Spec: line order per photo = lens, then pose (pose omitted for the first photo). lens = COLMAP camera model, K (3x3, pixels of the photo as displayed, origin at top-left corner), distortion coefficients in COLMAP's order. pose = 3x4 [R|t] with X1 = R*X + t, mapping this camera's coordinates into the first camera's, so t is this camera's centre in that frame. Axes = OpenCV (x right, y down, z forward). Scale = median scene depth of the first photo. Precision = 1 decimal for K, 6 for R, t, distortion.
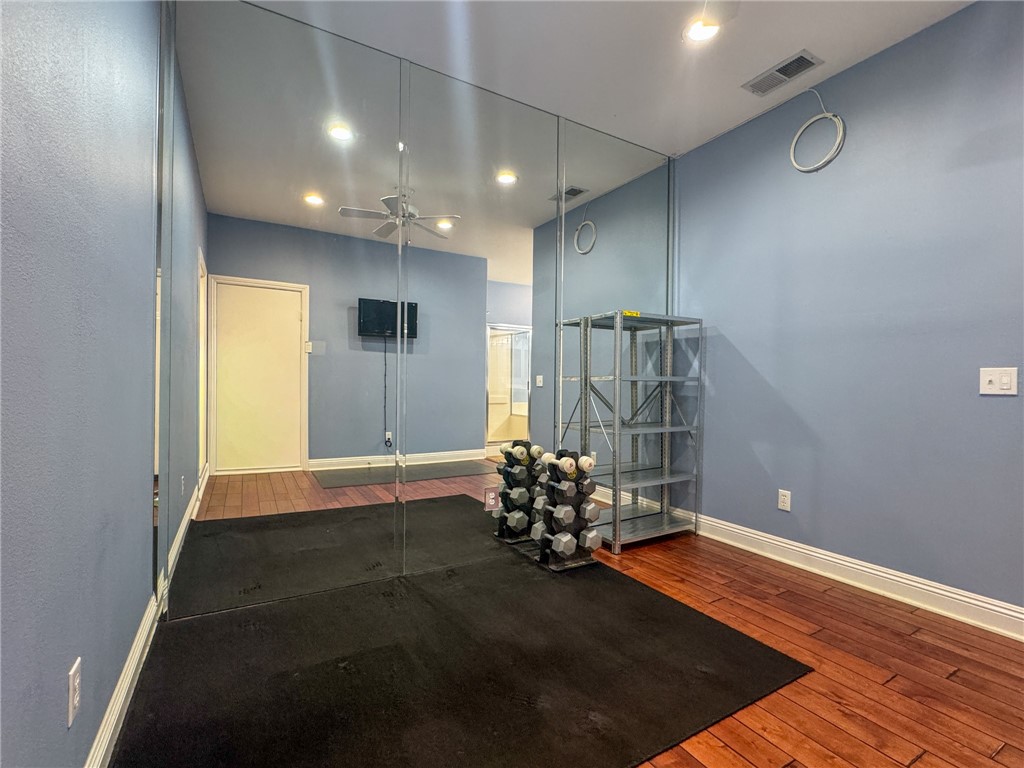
lens RADIAL K [[472.6, 0, 510.2], [0, 472.6, 384.2], [0, 0, 1]] dist [-0.000878, 0.000870]
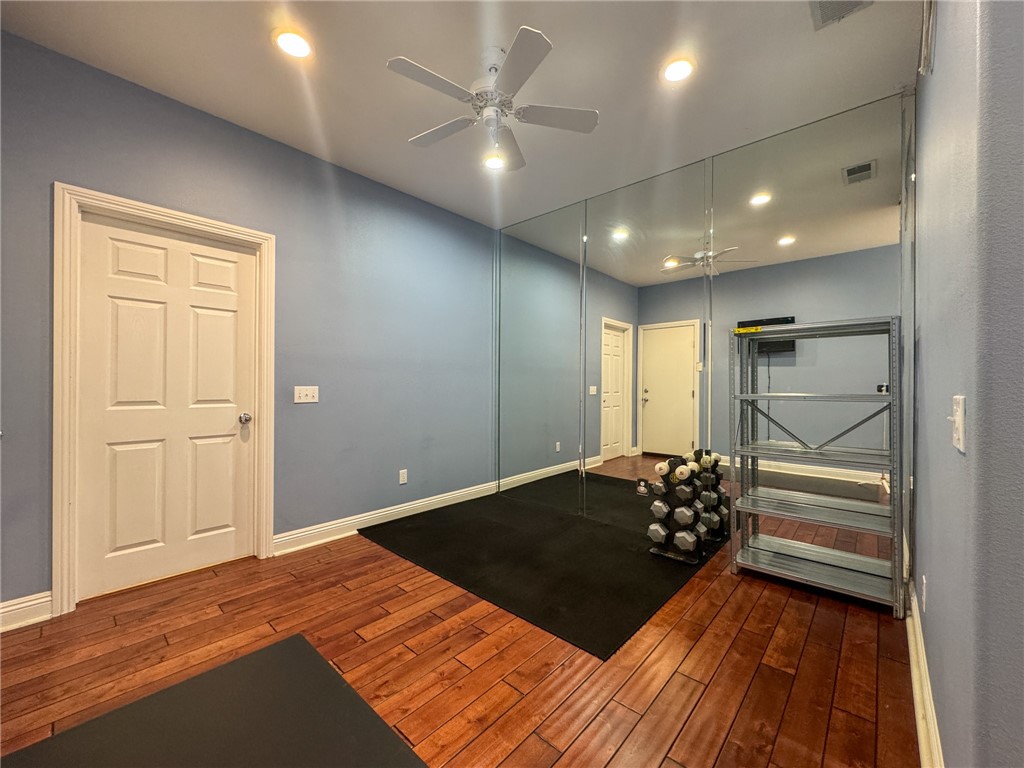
lens RADIAL K [[409.6, 0, 510.5], [0, 409.6, 383.5], [0, 0, 1]] dist [0.000969, 0.000240]
pose [[0.312299, -0.009156, -0.949940, 0.966878], [-0.006326, 0.999911, -0.011717, -0.028530], [0.949963, 0.009669, 0.312213, 0.303593]]
